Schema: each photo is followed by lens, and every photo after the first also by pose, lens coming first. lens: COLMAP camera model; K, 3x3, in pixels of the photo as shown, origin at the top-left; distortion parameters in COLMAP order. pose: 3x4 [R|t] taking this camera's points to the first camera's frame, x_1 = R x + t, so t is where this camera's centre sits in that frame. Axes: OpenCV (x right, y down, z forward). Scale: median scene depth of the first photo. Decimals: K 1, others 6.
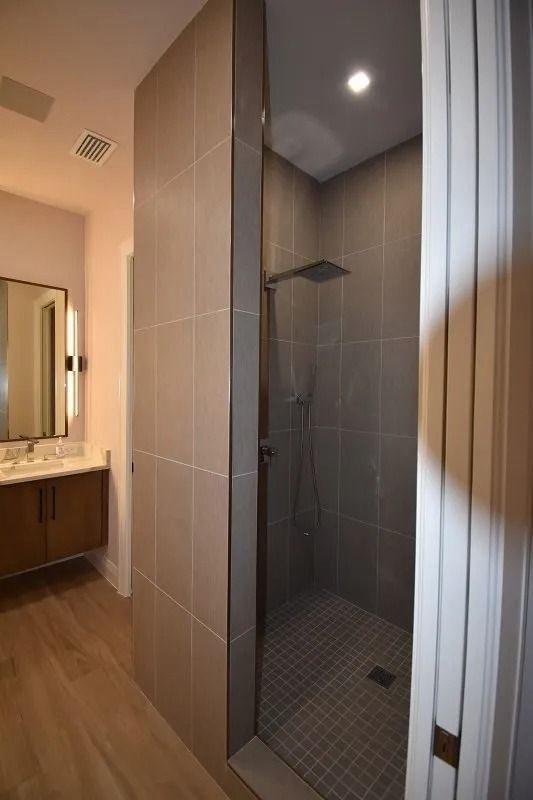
lens RADIAL K [[353.0, 0, 262.2], [0, 353.0, 396.7], [0, 0, 1]] dist [0.017004, -0.020817]
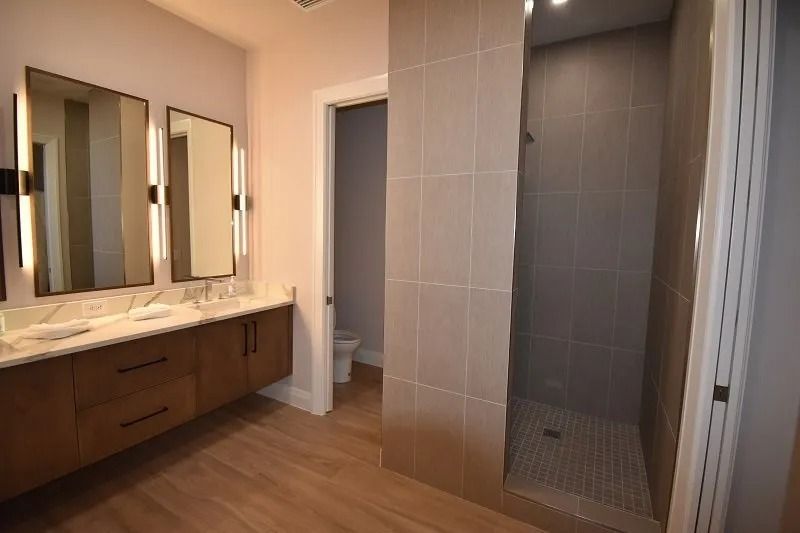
lens RADIAL K [[353.0, 0, 405.4], [0, 353.0, 262.8], [0, 0, 1]] dist [0.017004, -0.020817]
pose [[0.959048, -0.013329, 0.282929, -0.433754], [-0.004776, 0.997989, 0.063204, 0.012236], [-0.283203, -0.061966, 0.957056, -0.108784]]
